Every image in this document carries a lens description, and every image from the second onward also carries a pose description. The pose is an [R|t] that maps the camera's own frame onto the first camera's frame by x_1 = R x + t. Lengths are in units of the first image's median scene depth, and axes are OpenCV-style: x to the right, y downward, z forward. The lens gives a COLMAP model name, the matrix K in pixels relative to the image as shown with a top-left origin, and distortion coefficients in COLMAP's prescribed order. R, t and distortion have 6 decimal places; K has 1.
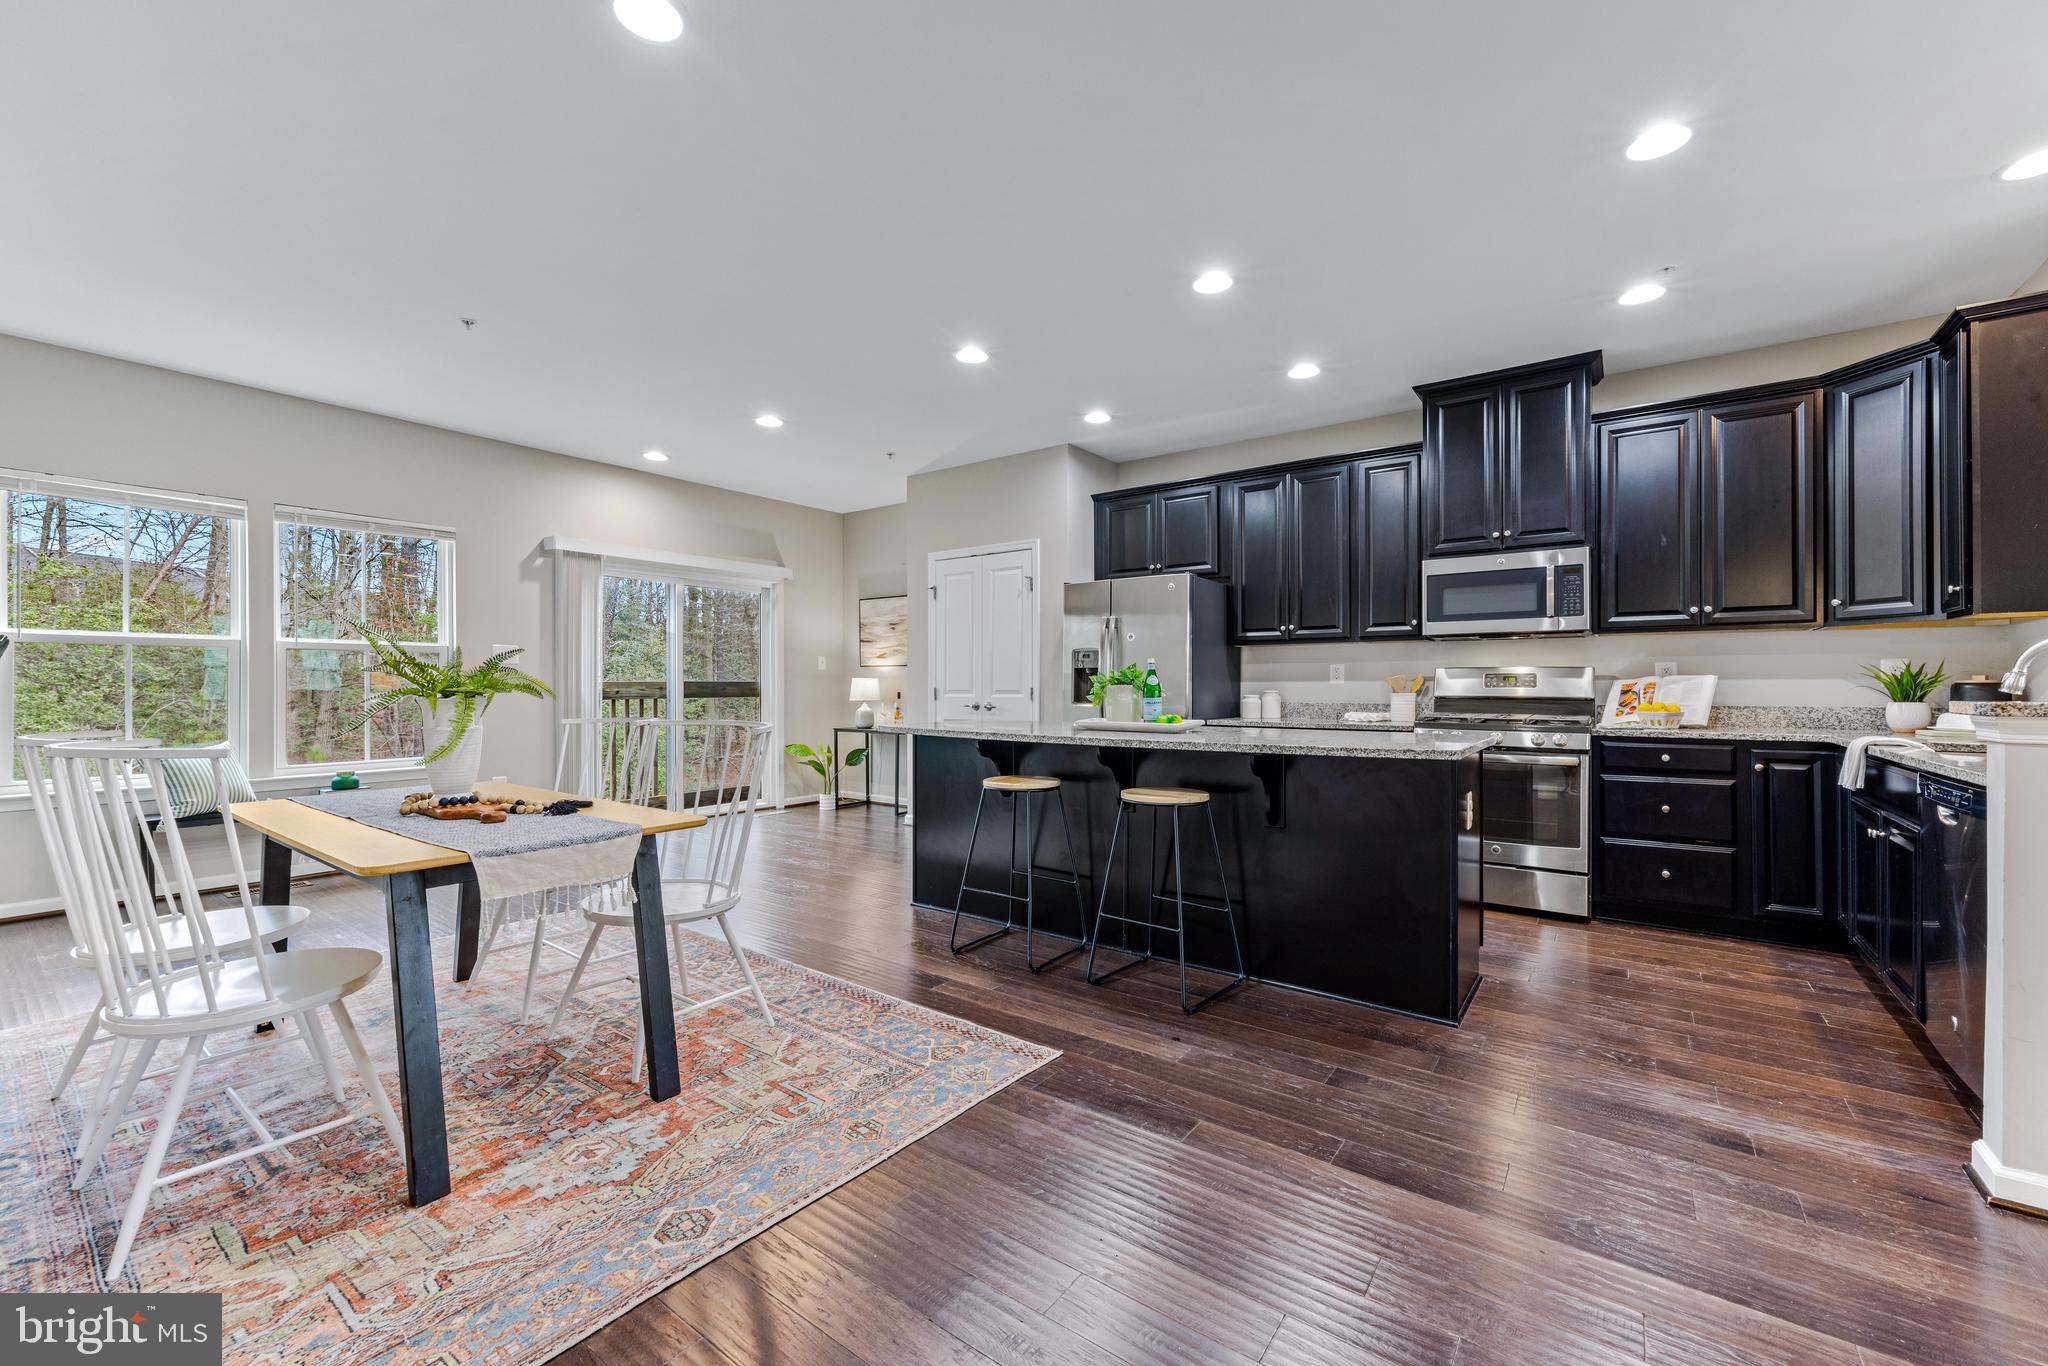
lens RADIAL K [[823.4, 0, 1016.0], [0, 823.4, 682.2], [0, 0, 1]] dist [-0.005790, 0.000828]
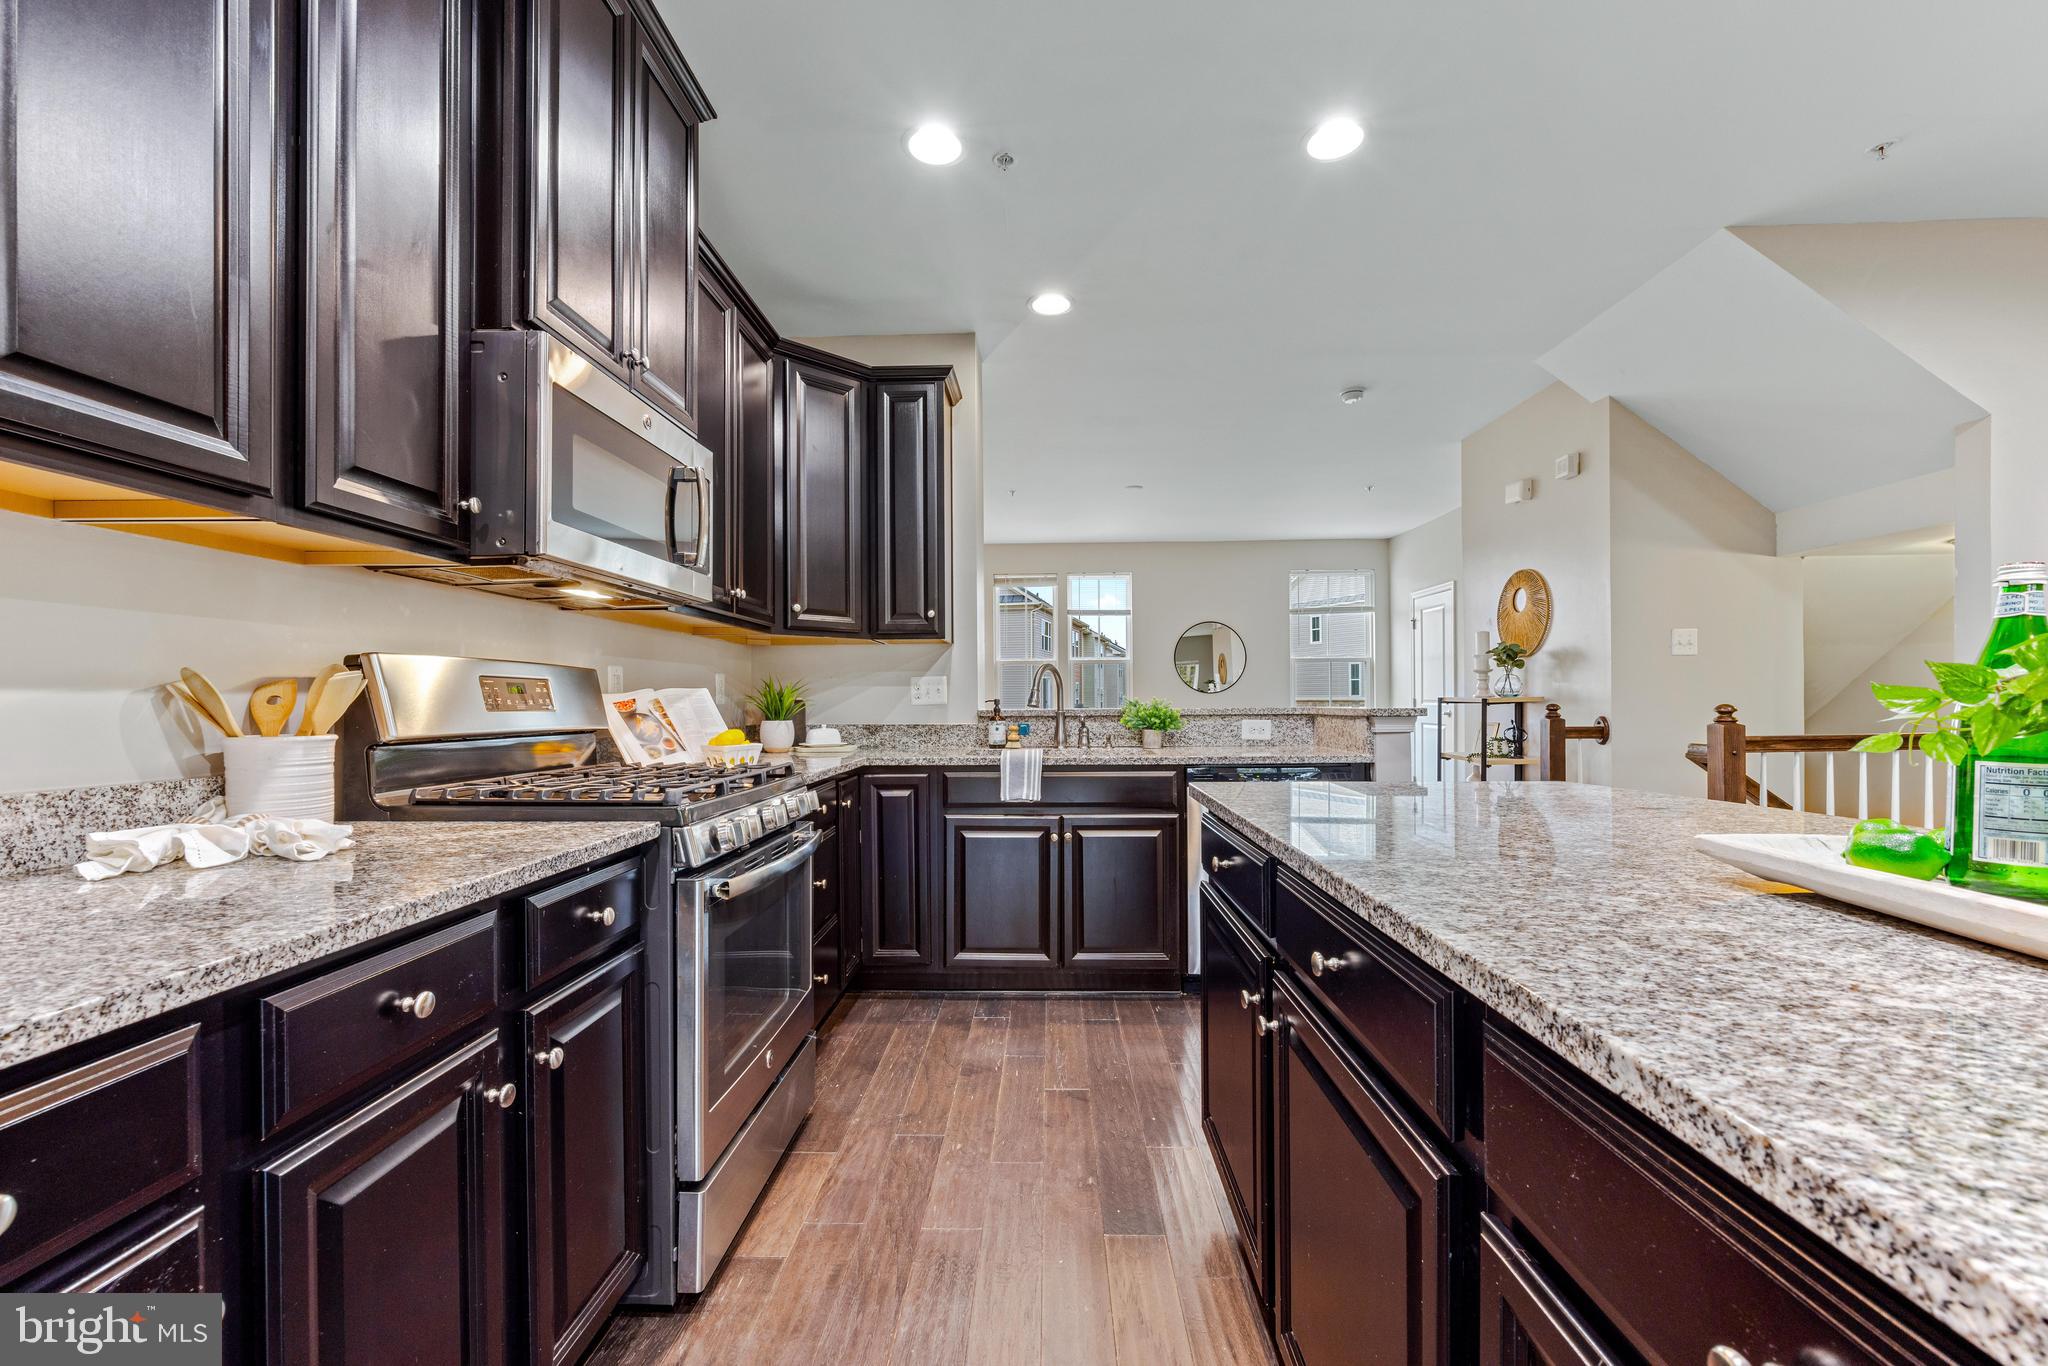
lens RADIAL K [[823.4, 0, 1018.6], [0, 823.4, 707.5], [0, 0, 1]] dist [-0.005790, 0.000828]
pose [[-0.570494, -0.003848, 0.821293, 0.120805], [0.002718, 0.999975, 0.006573, 0.003687], [-0.821297, 0.005982, -0.570469, 1.142462]]
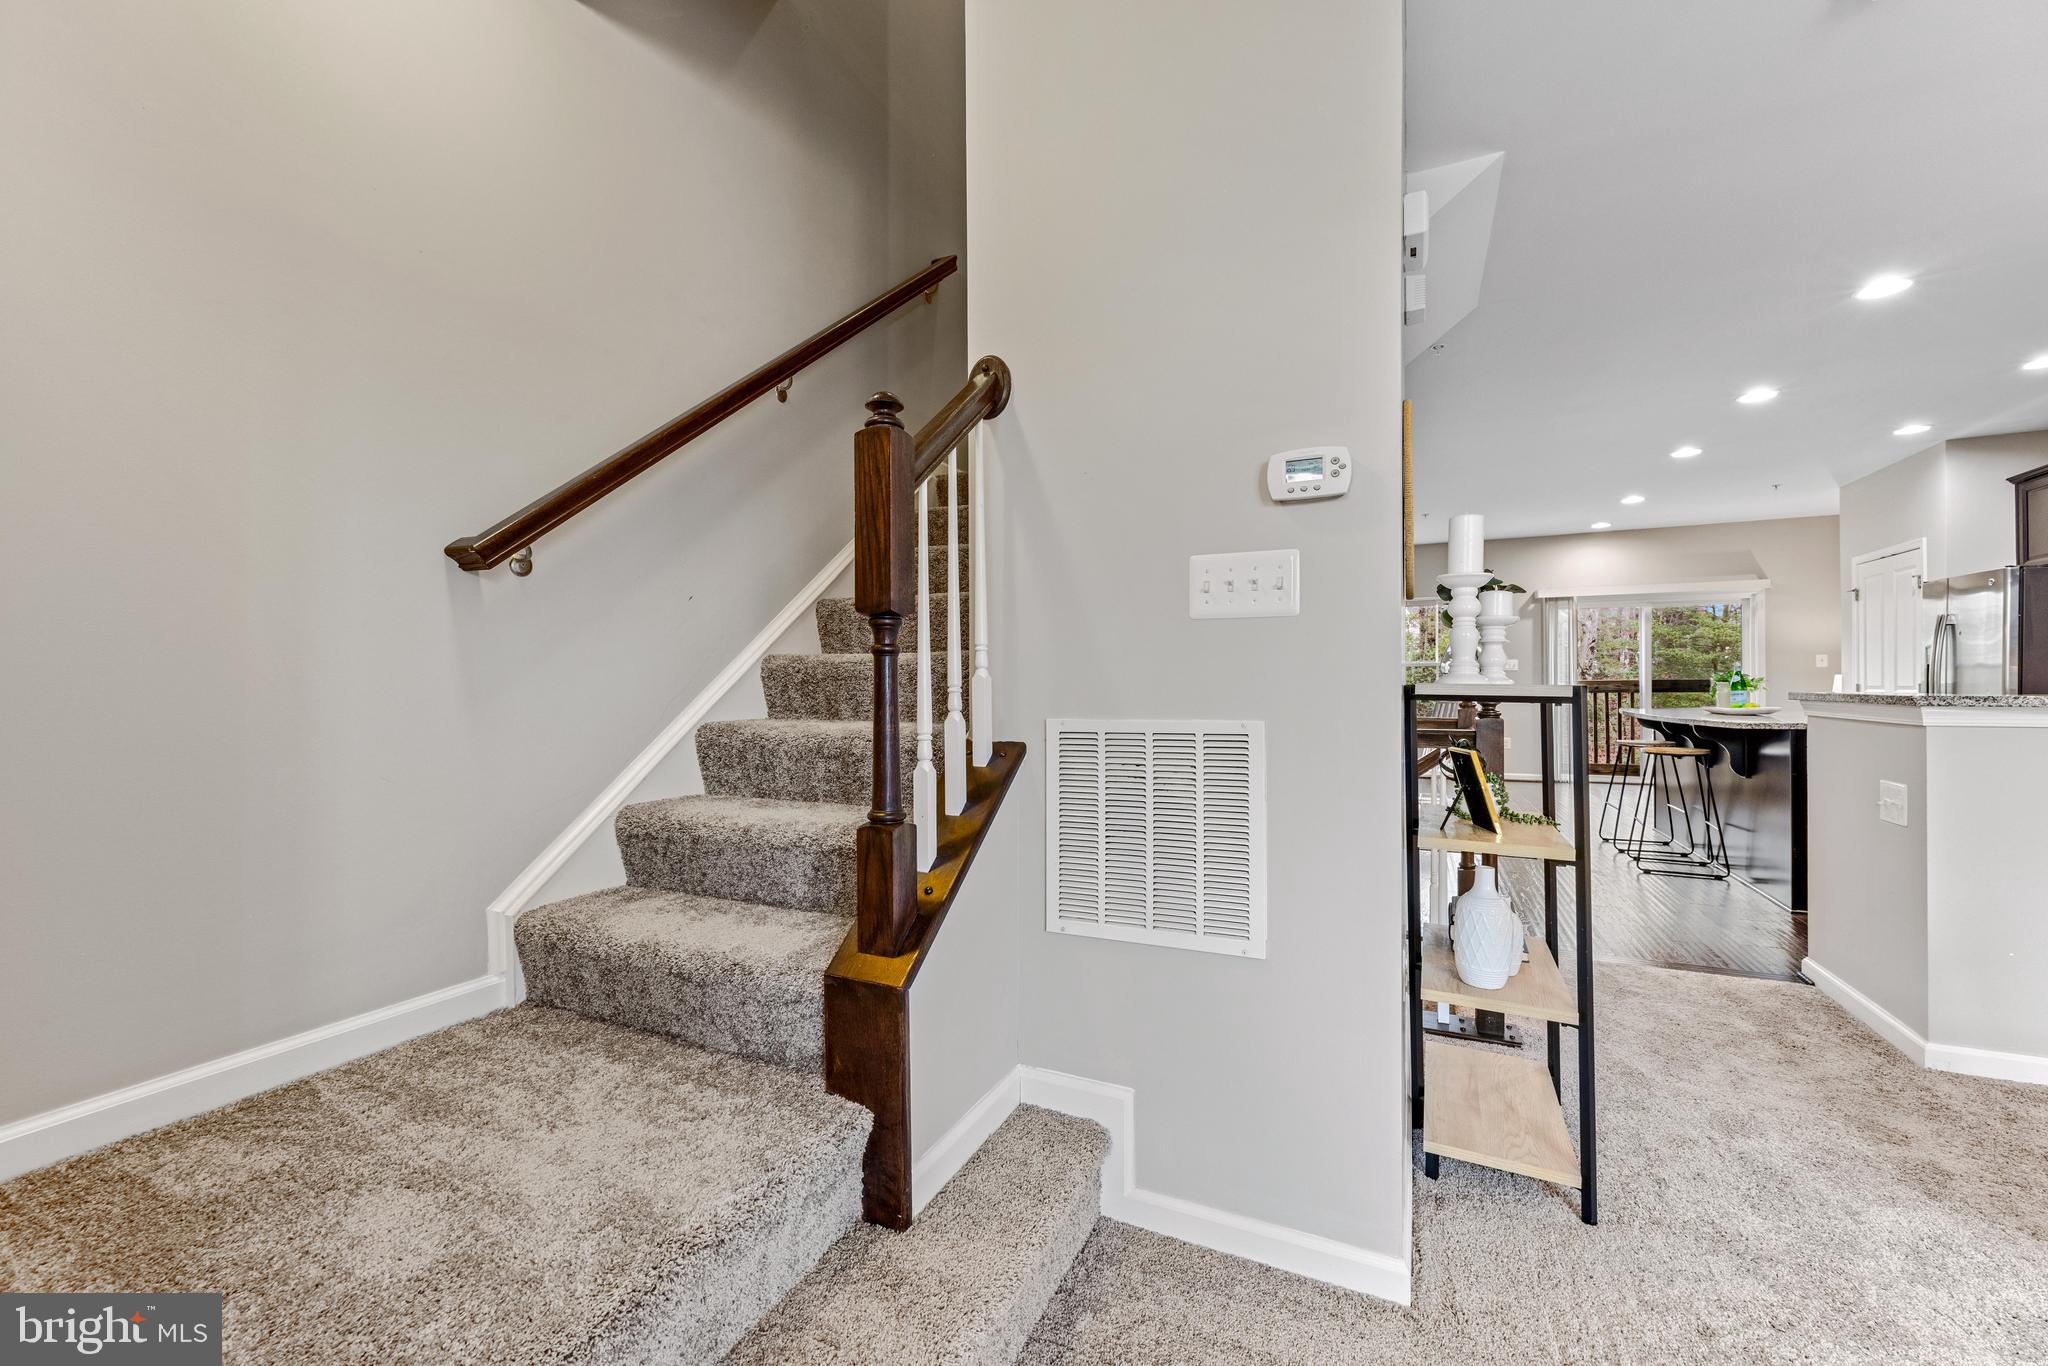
lens RADIAL K [[823.4, 0, 1029.2], [0, 823.4, 688.8], [0, 0, 1]] dist [-0.005790, 0.000828]
pose [[0.213287, 0.000911, -0.976989, 1.111587], [0.011140, 0.999932, 0.003365, -0.003413], [0.976926, -0.011602, 0.213263, -0.431221]]
